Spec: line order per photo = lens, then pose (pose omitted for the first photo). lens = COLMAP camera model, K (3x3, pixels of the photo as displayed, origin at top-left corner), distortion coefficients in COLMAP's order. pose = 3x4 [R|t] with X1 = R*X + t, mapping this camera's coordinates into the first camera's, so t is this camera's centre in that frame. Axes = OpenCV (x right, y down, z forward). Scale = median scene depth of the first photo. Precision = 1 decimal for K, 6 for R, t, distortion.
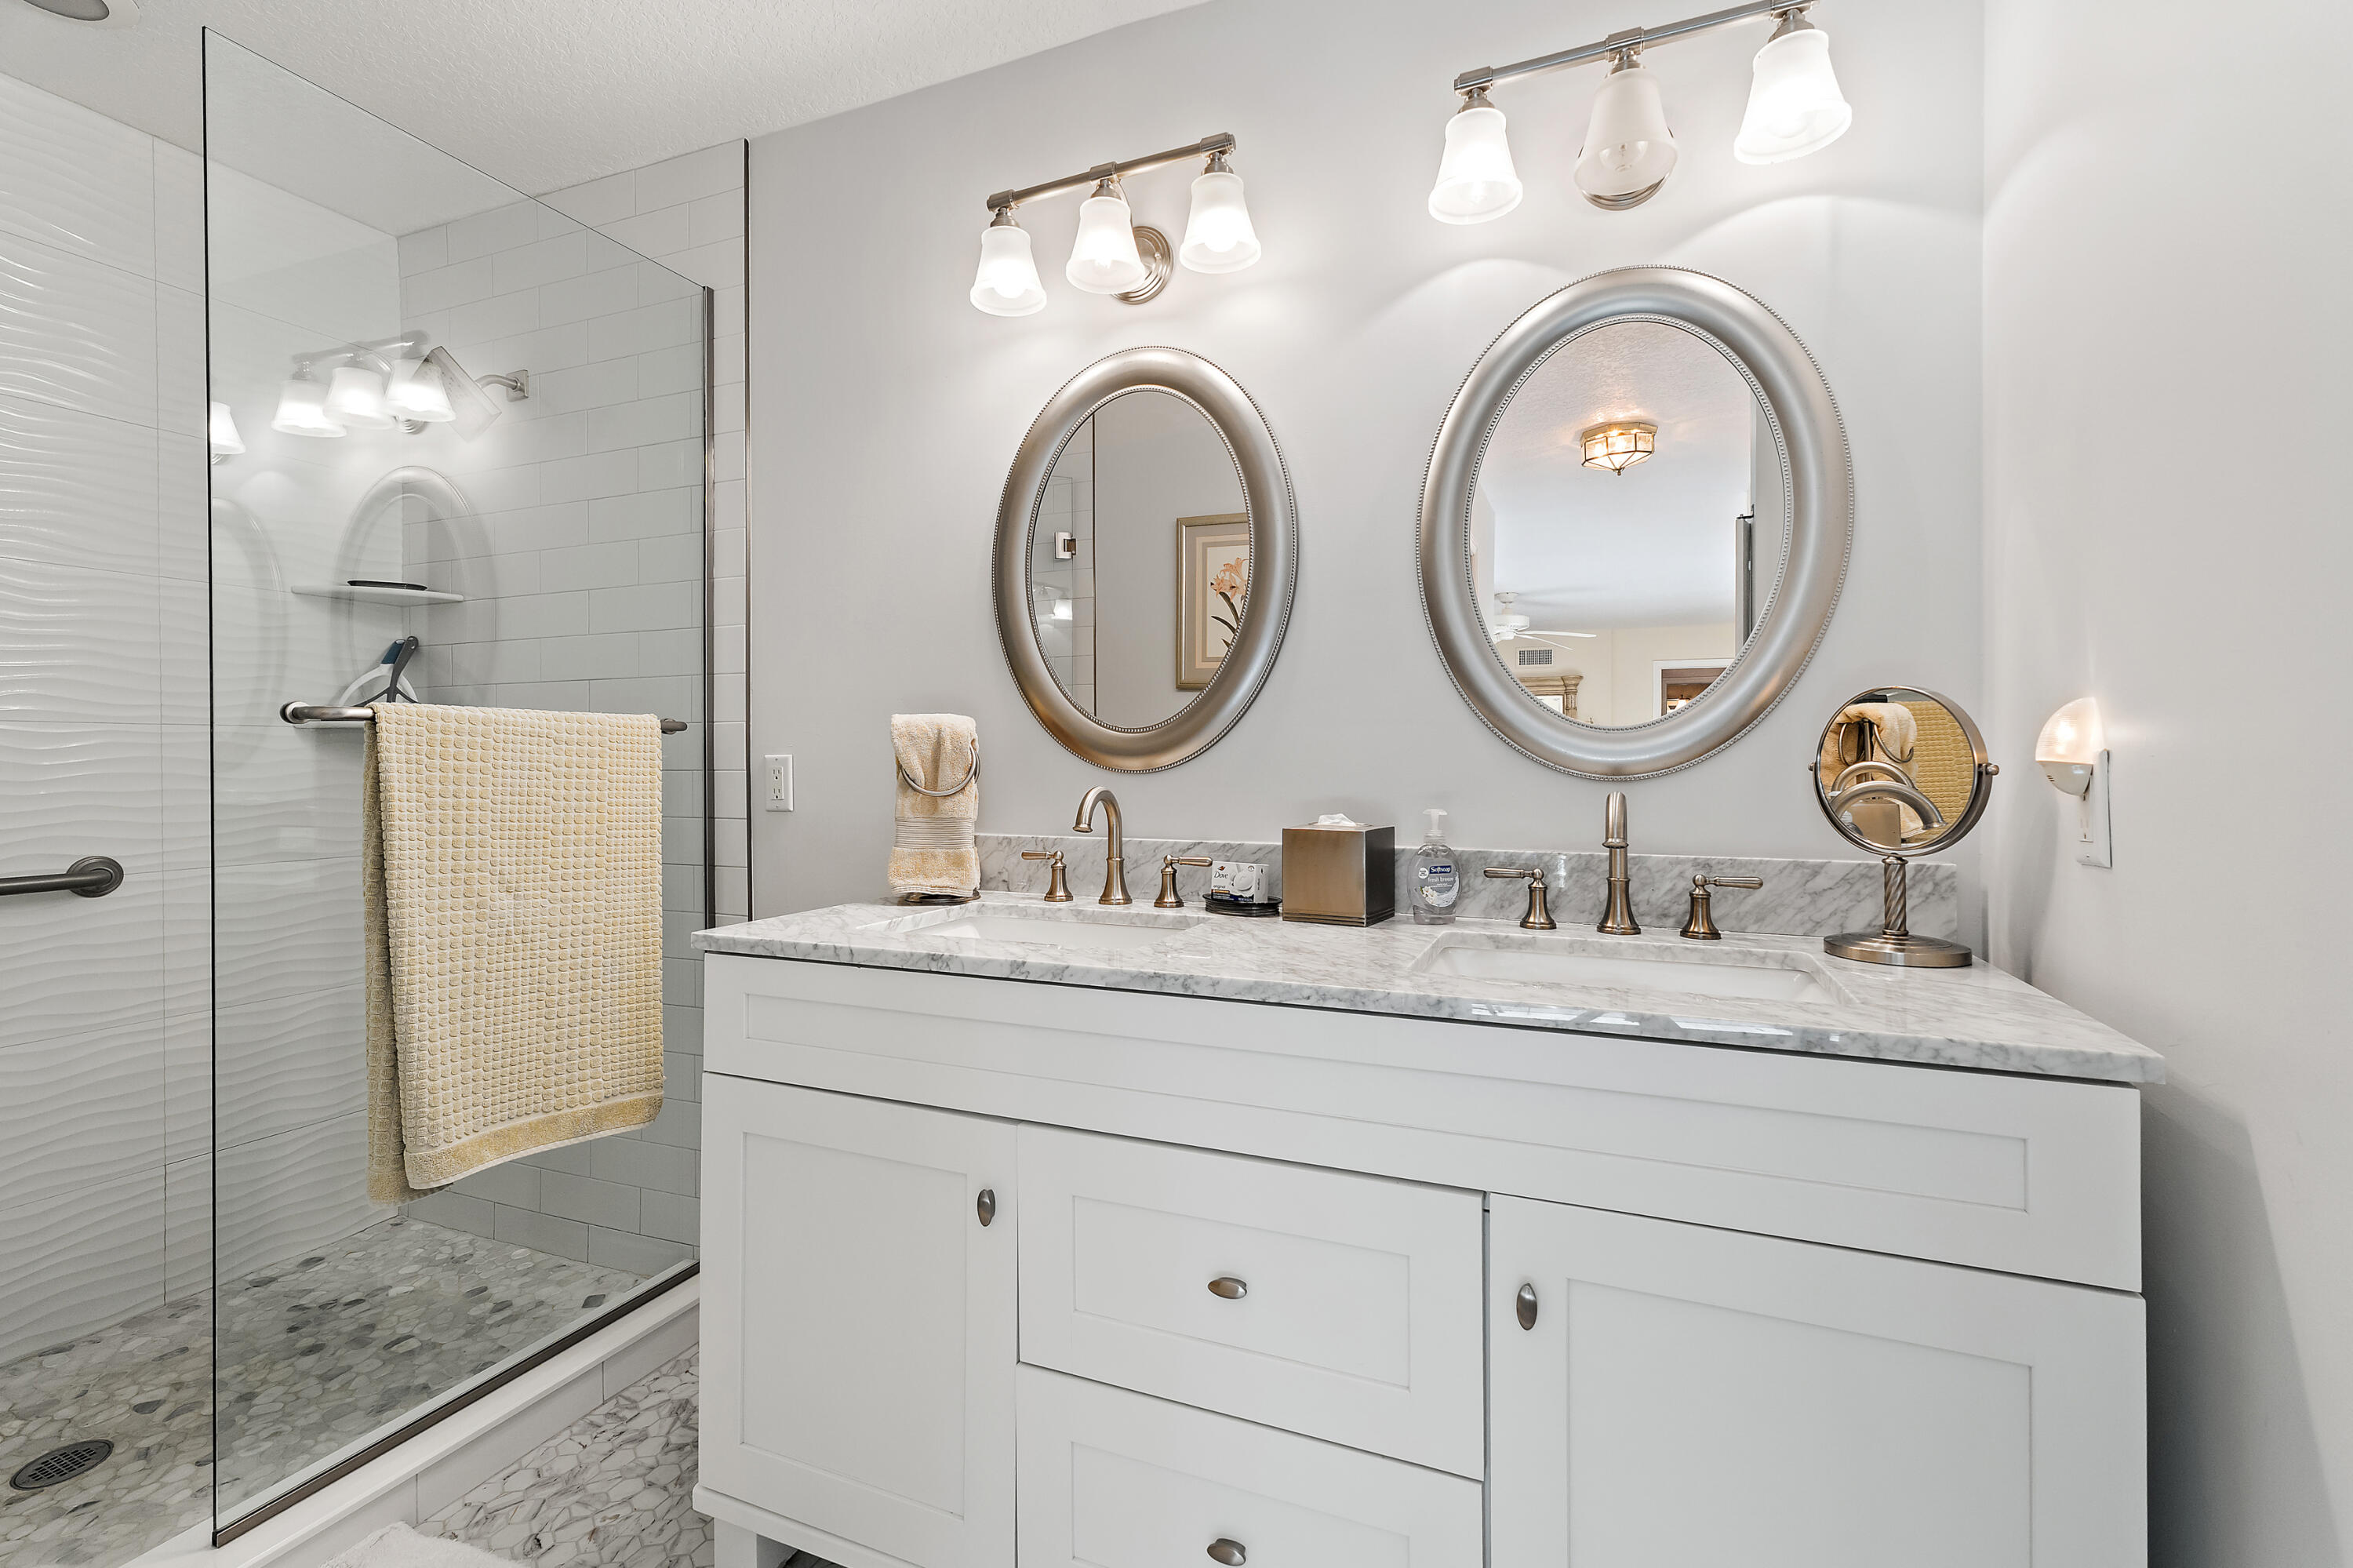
lens RADIAL K [[1009.7, 0, 1183.9], [0, 1009.7, 751.6], [0, 0, 1]] dist [0.013473, -0.003572]
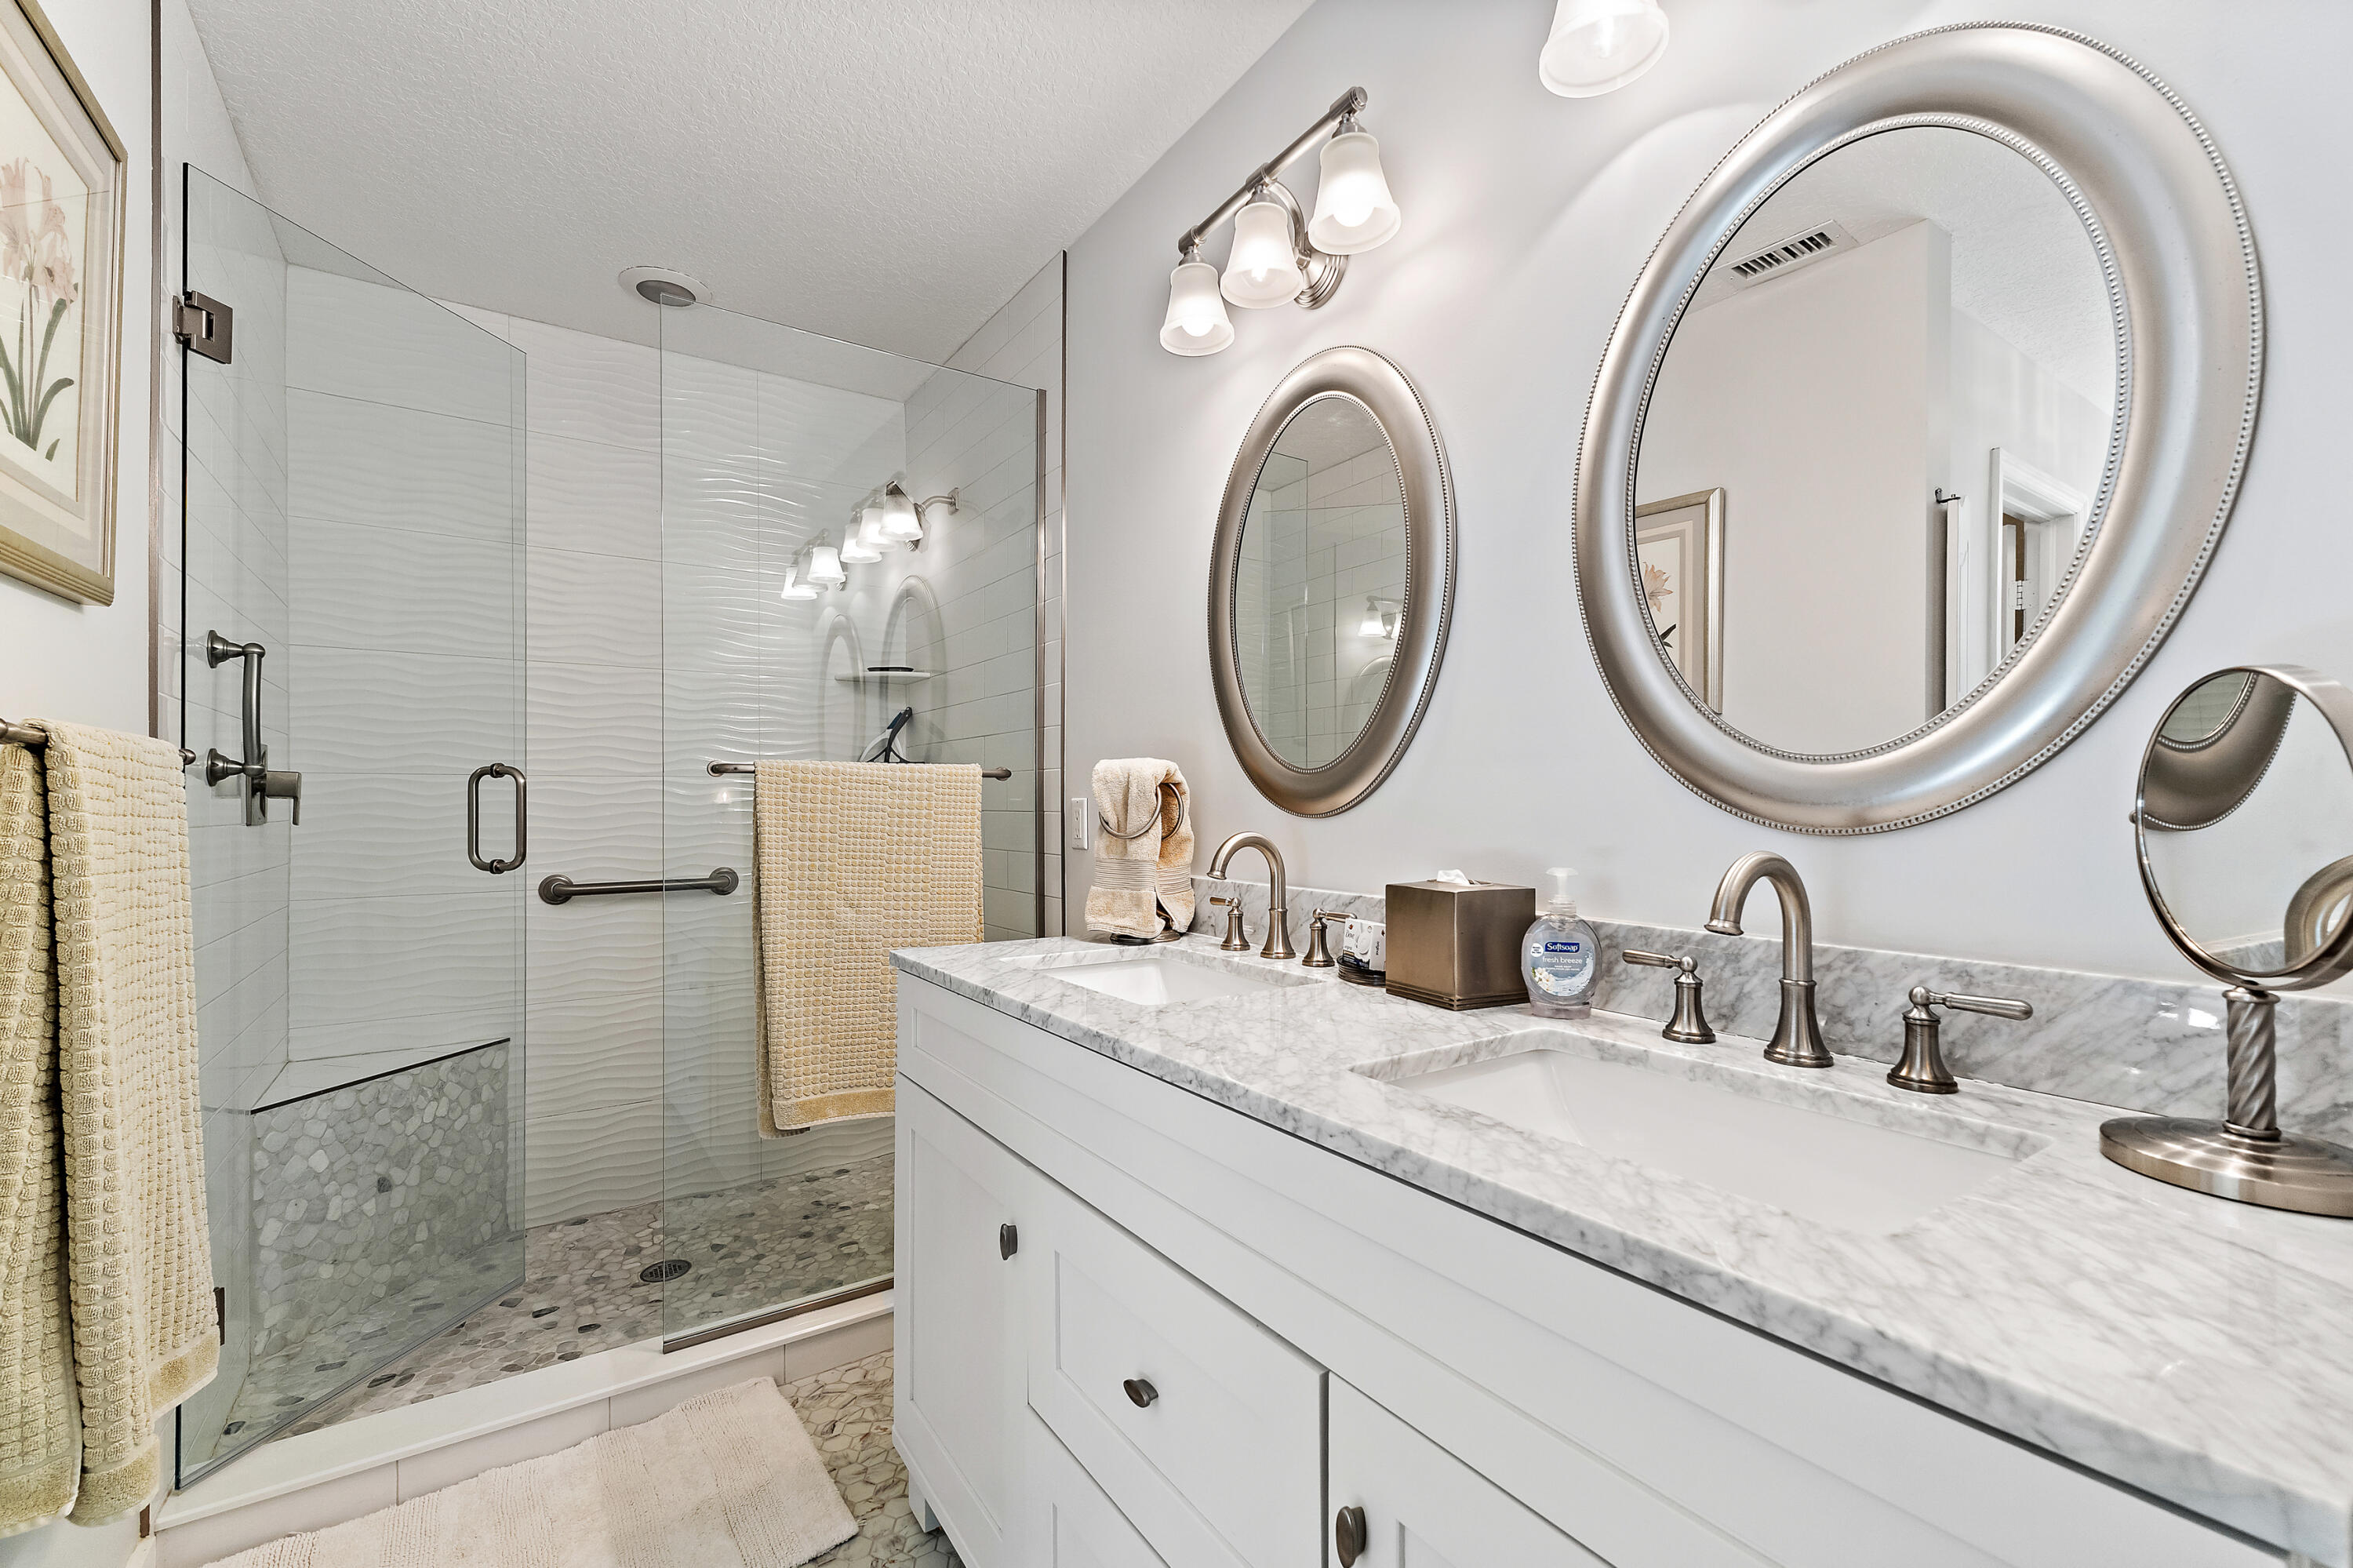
lens RADIAL K [[1002.0, 0, 1185.5], [0, 1002.0, 794.0], [0, 0, 1]] dist [0.009883, -0.000659]
pose [[0.840316, -0.003815, -0.542083, 0.377082], [0.003958, 0.999992, -0.000902, 0.000216], [0.542082, -0.001388, 0.840324, 0.183996]]
